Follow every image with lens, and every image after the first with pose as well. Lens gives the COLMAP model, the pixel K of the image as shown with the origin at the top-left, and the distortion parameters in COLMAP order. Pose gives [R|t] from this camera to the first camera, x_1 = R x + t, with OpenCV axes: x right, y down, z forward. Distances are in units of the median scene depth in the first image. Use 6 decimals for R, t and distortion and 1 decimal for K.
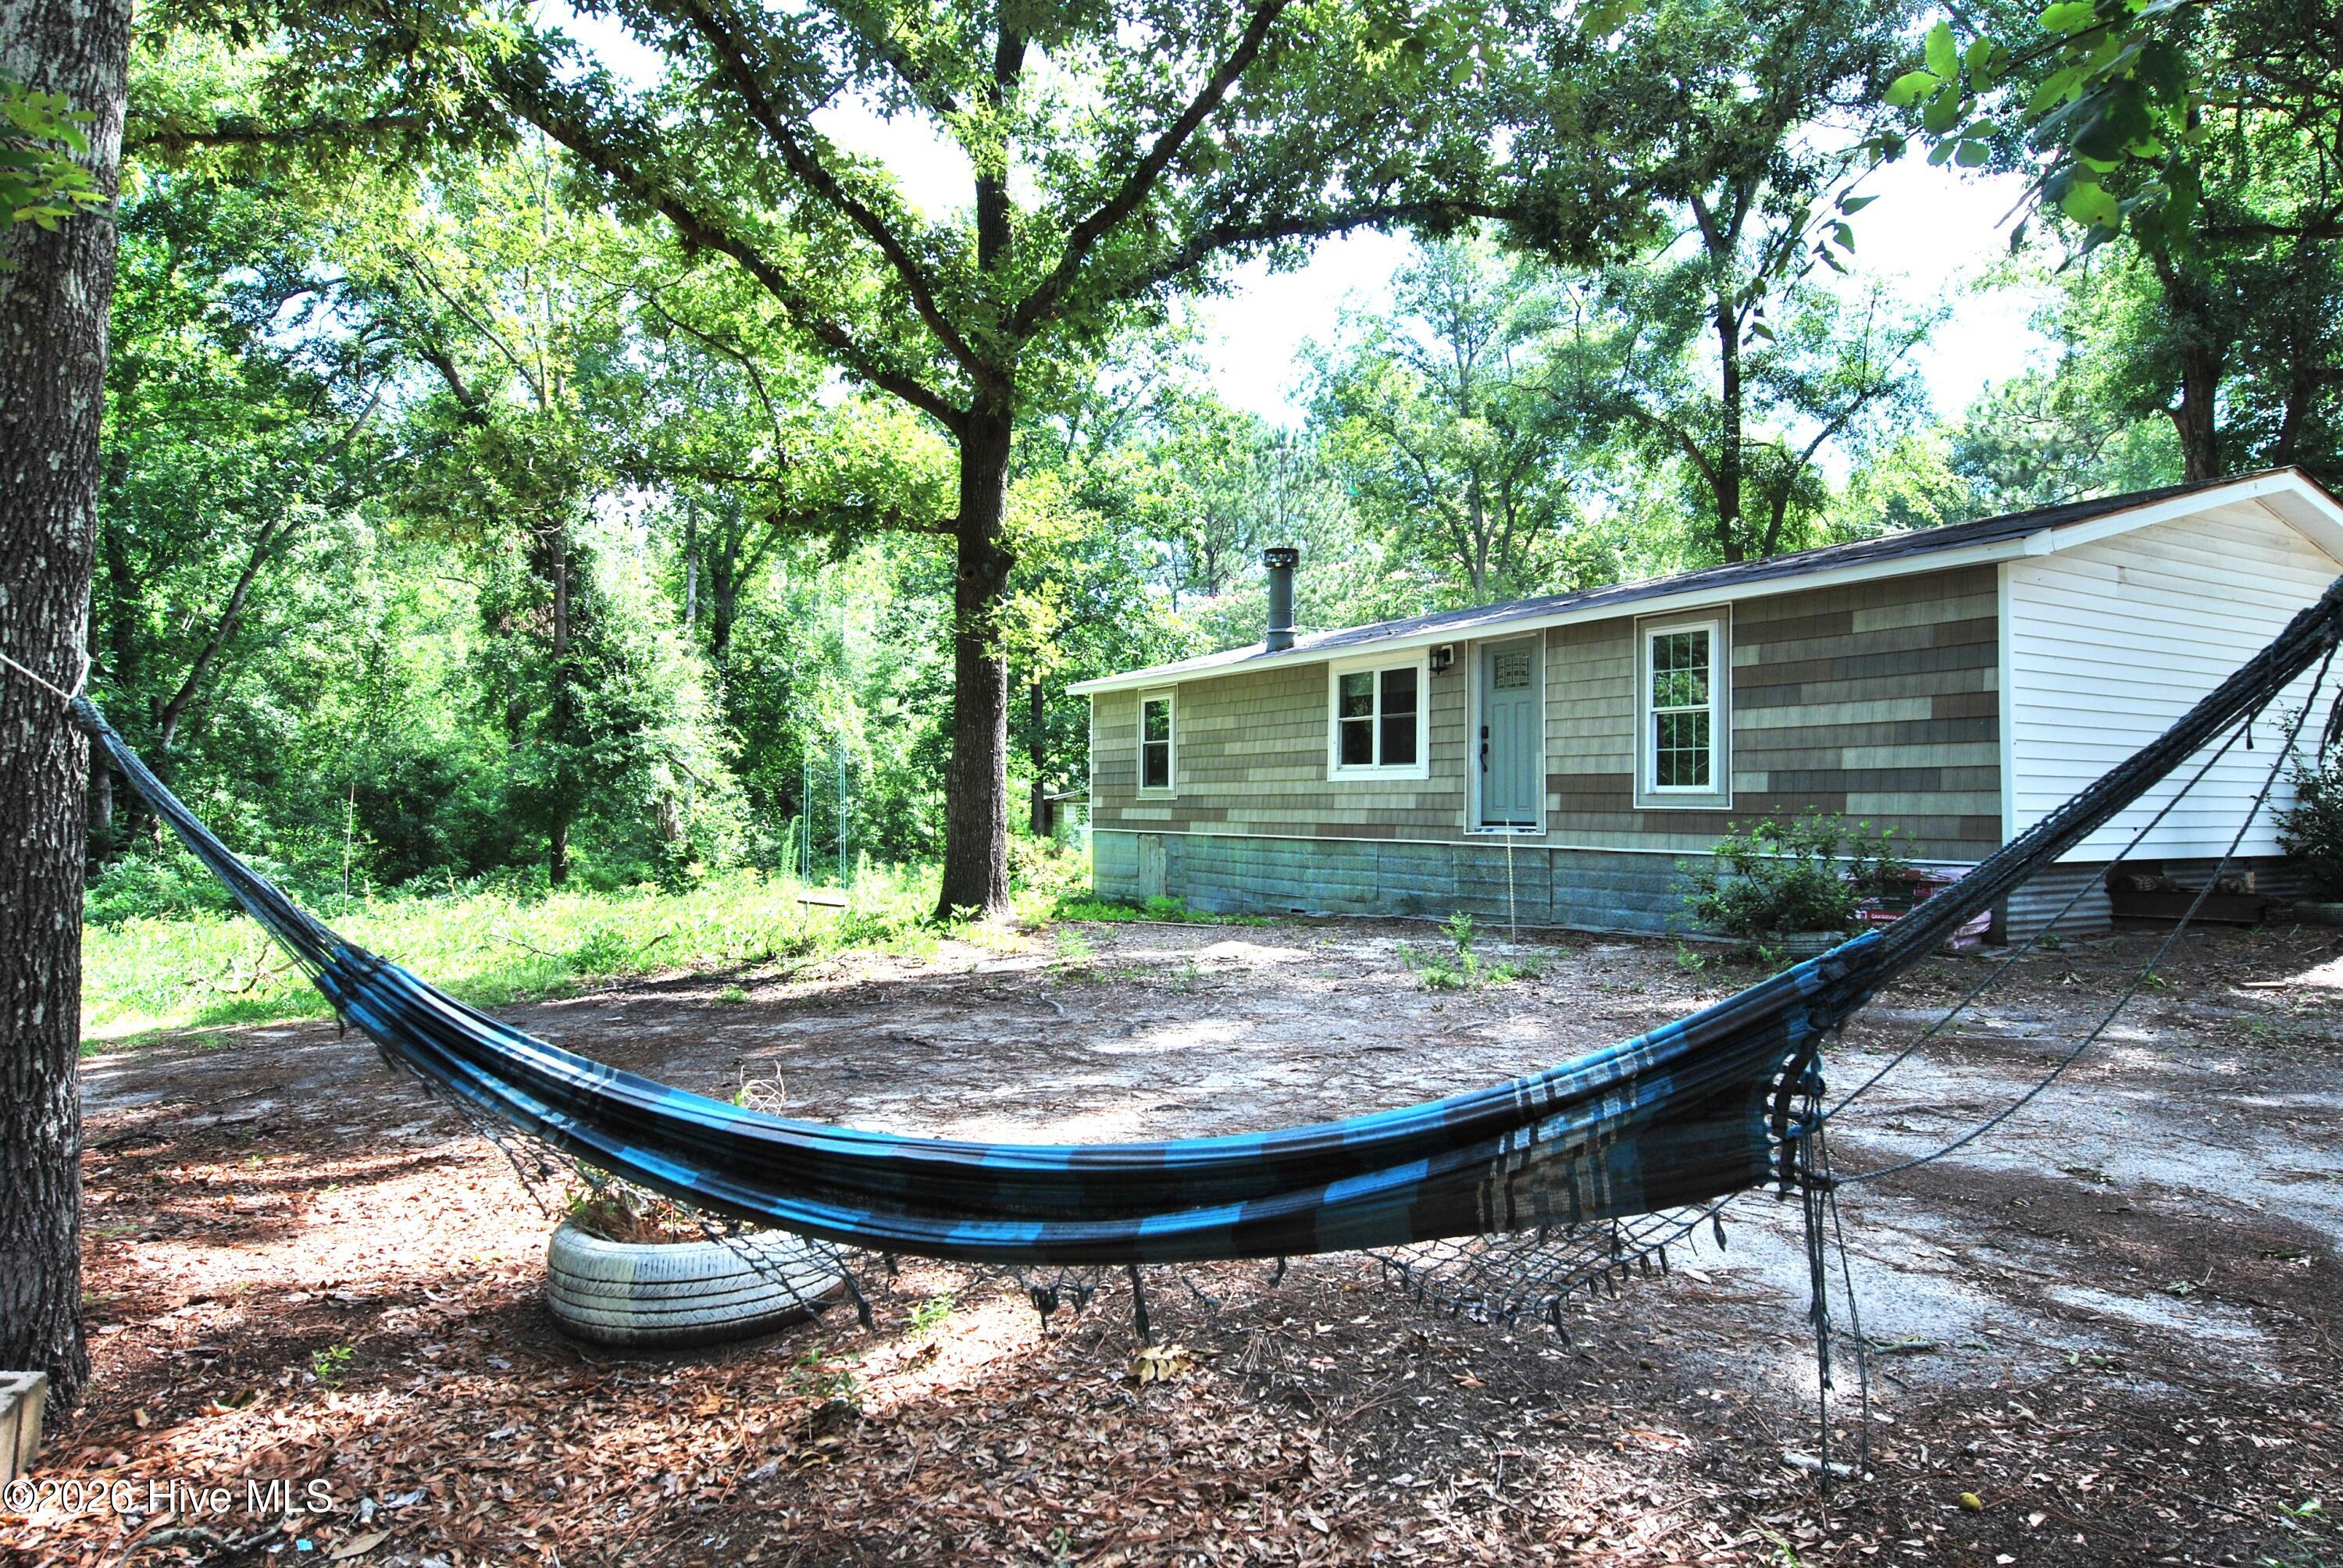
lens RADIAL K [[1418.9, 0, 1185.5], [0, 1418.9, 766.6], [0, 0, 1]] dist [-0.011644, -0.002915]
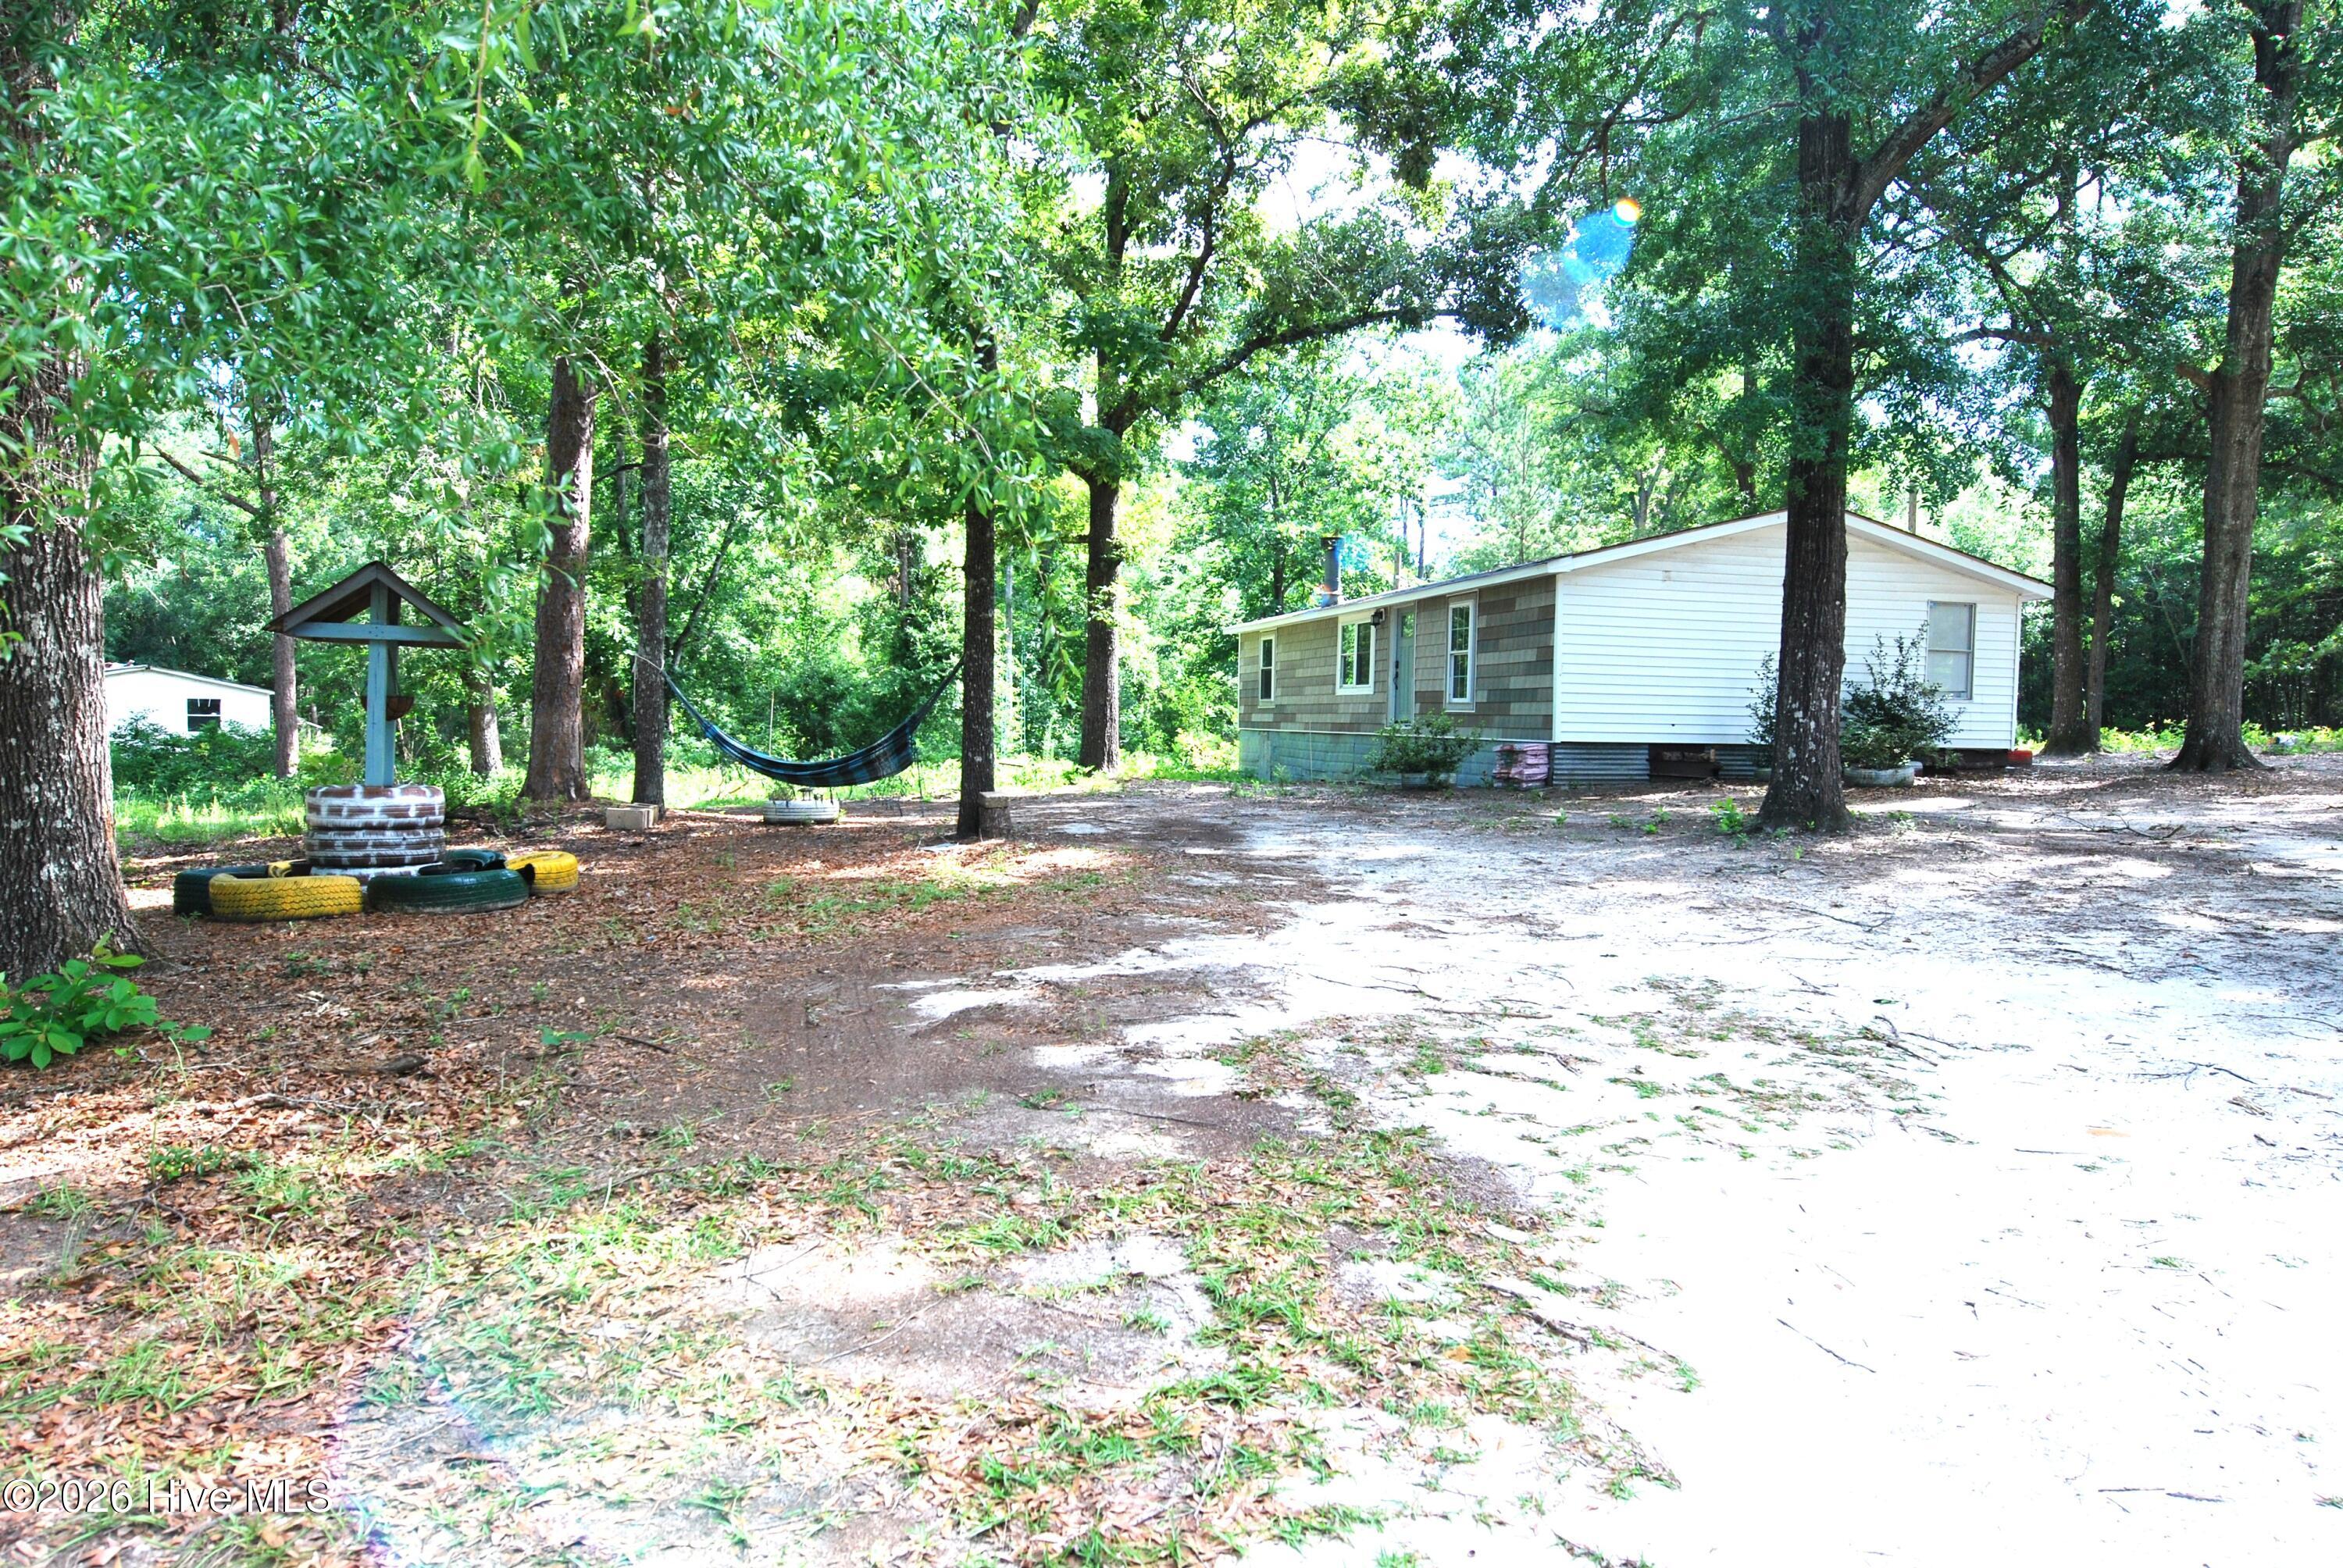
lens RADIAL K [[1418.9, 0, 1182.4], [0, 1418.9, 749.4], [0, 0, 1]] dist [-0.011644, -0.002915]
pose [[0.960697, 0.019008, -0.276946, 0.373373], [-0.006397, 0.998904, 0.046368, -0.001419], [0.277524, -0.042774, 0.959766, -0.523953]]
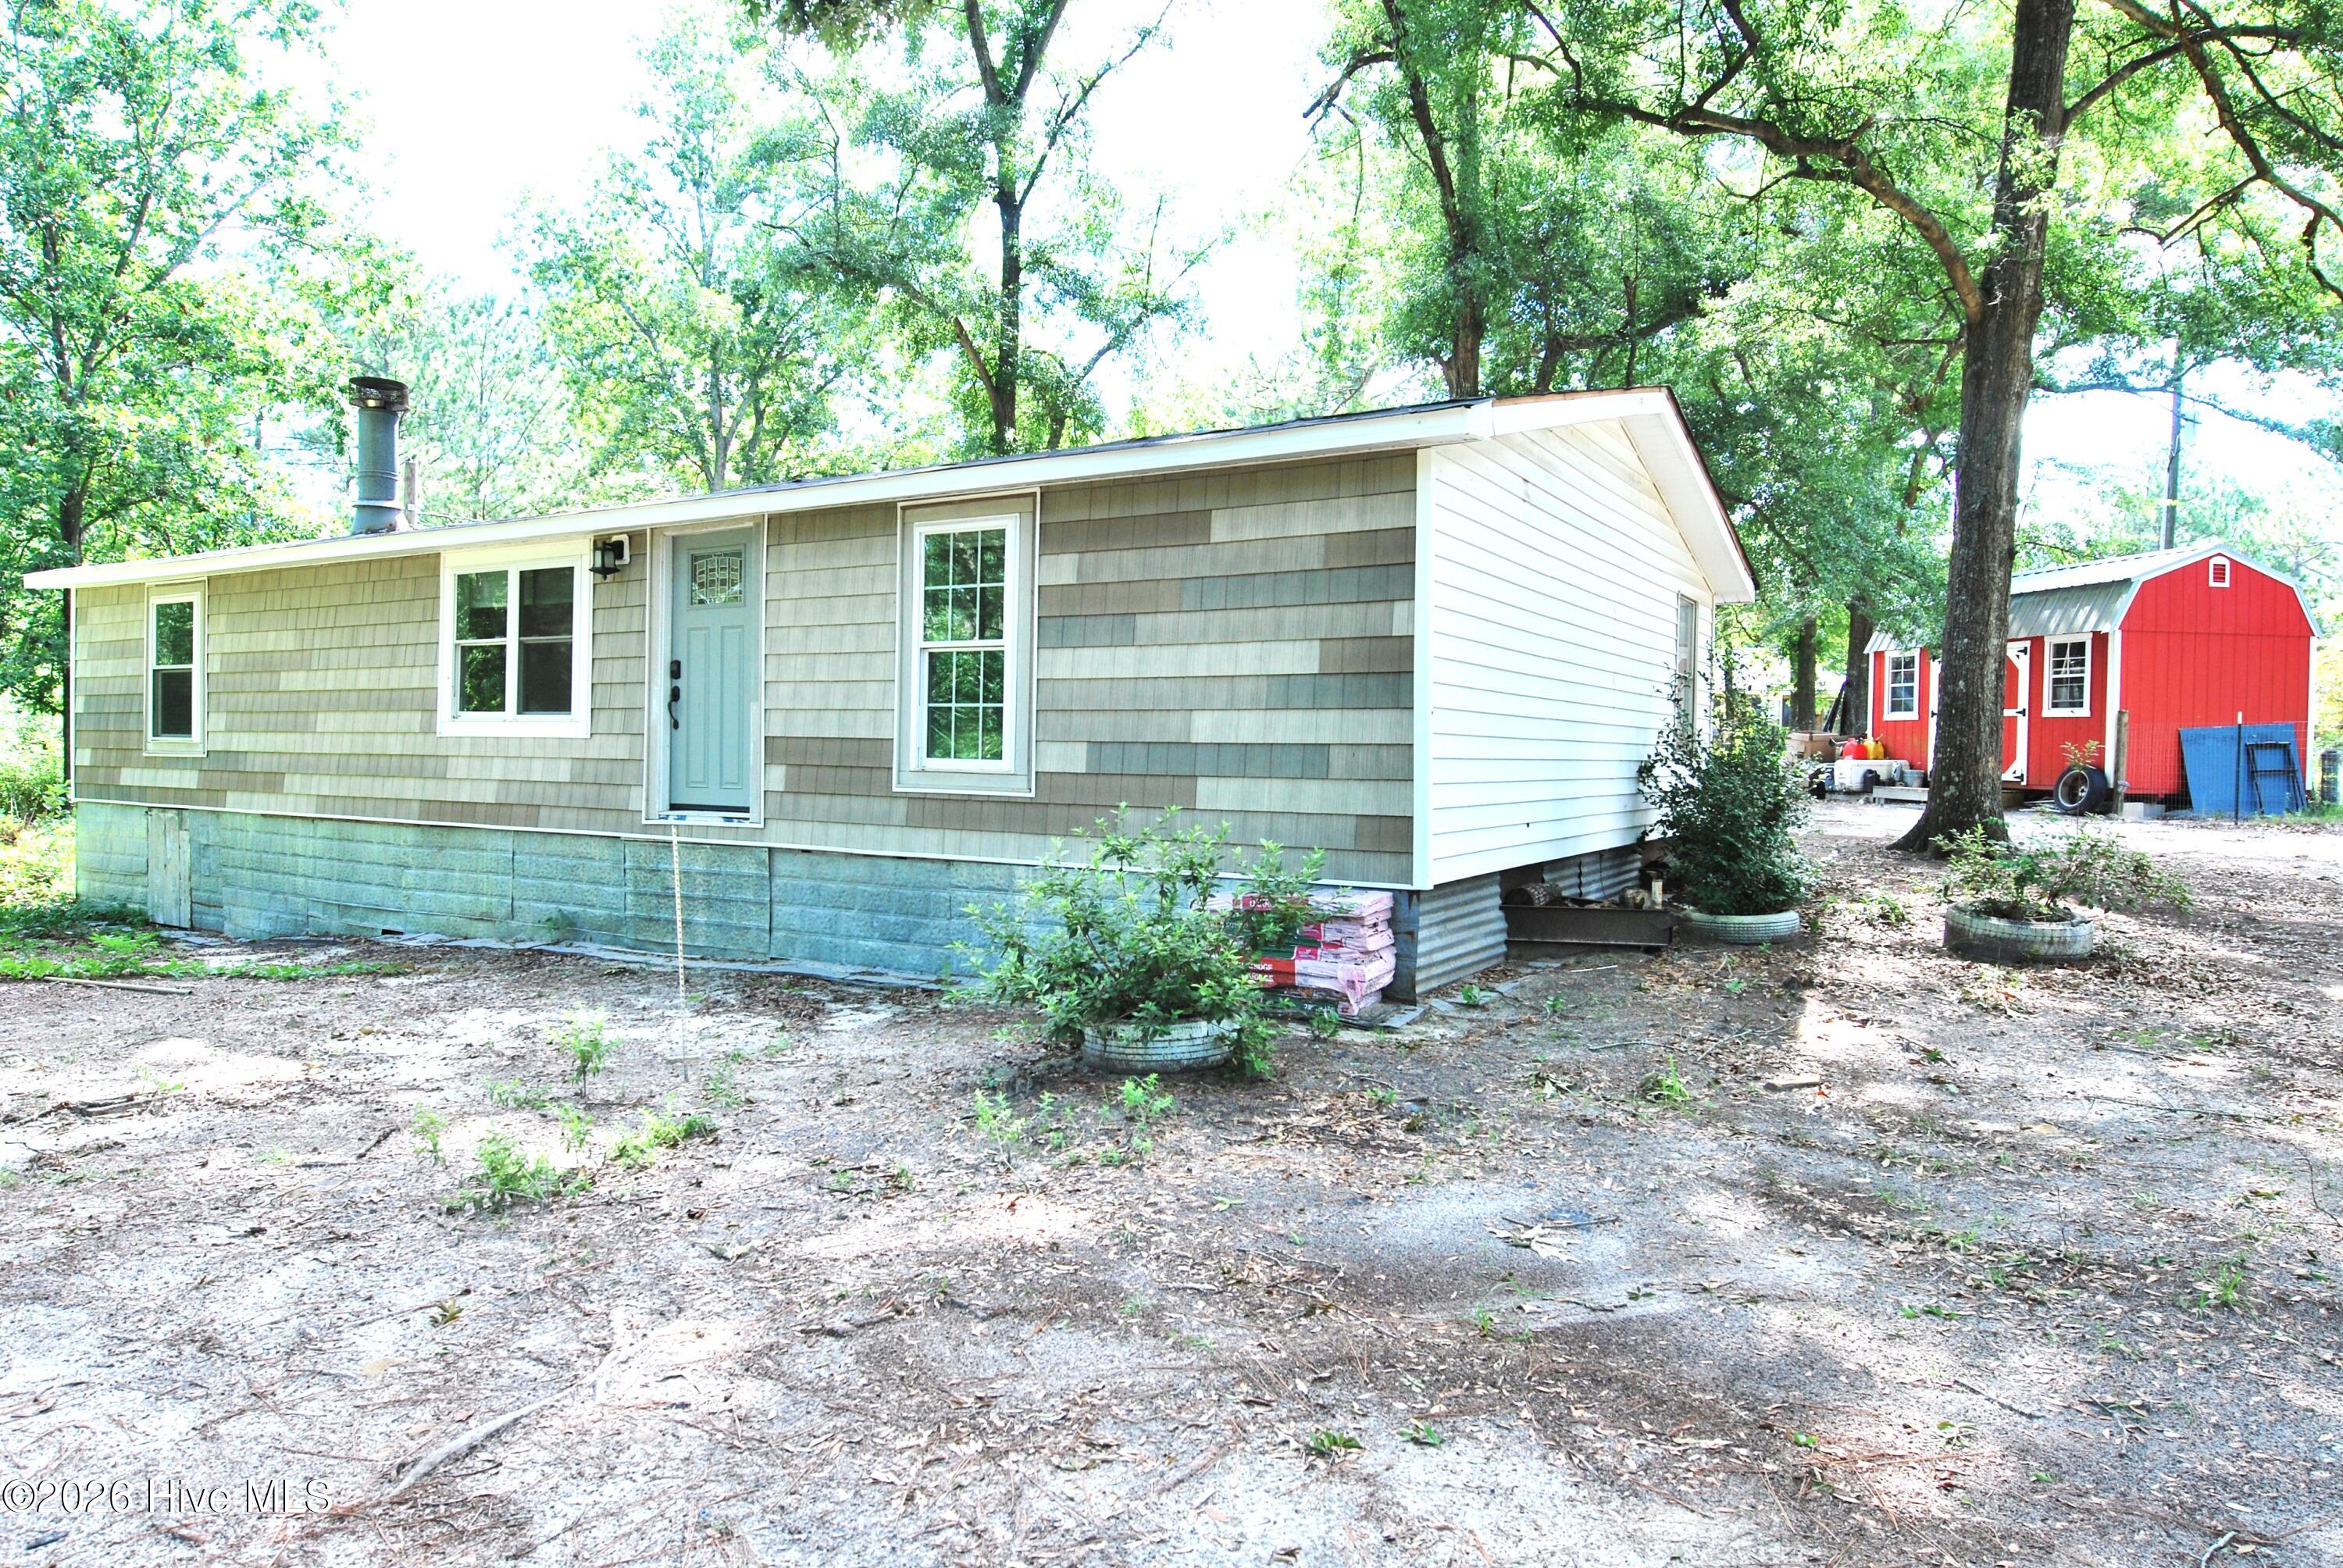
lens RADIAL K [[1418.9, 0, 1180.2], [0, 1418.9, 764.3], [0, 0, 1]] dist [-0.011644, -0.002915]
pose [[0.874398, 0.001817, 0.485205, 0.085068], [-0.022069, 0.999107, 0.036029, -0.007894], [-0.484707, -0.042212, 0.873658, 0.270427]]
